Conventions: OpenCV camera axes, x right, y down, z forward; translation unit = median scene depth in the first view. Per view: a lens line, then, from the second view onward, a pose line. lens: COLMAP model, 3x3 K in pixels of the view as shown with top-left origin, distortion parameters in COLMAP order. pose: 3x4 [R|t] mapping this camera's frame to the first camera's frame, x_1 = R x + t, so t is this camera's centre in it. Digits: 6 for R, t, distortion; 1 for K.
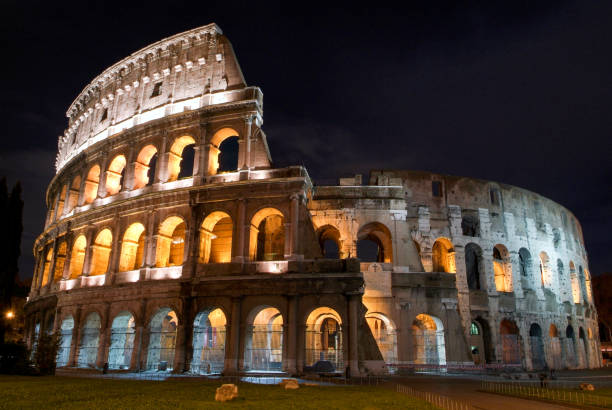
lens RADIAL K [[482.2, 0, 318.5], [0, 482.2, 178.2], [0, 0, 1]] dist [0.005414, -0.048285]
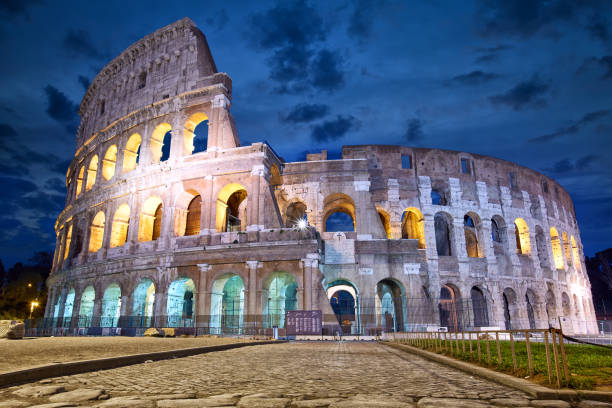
lens RADIAL K [[439.5, 0, 307.6], [0, 439.5, 180.7], [0, 0, 1]] dist [0.002178, 0.046345]
pose [[0.994712, -0.044467, -0.092573, 0.134577], [0.046922, 0.998597, 0.024523, 0.034747], [0.091353, -0.028737, 0.995404, 0.036889]]
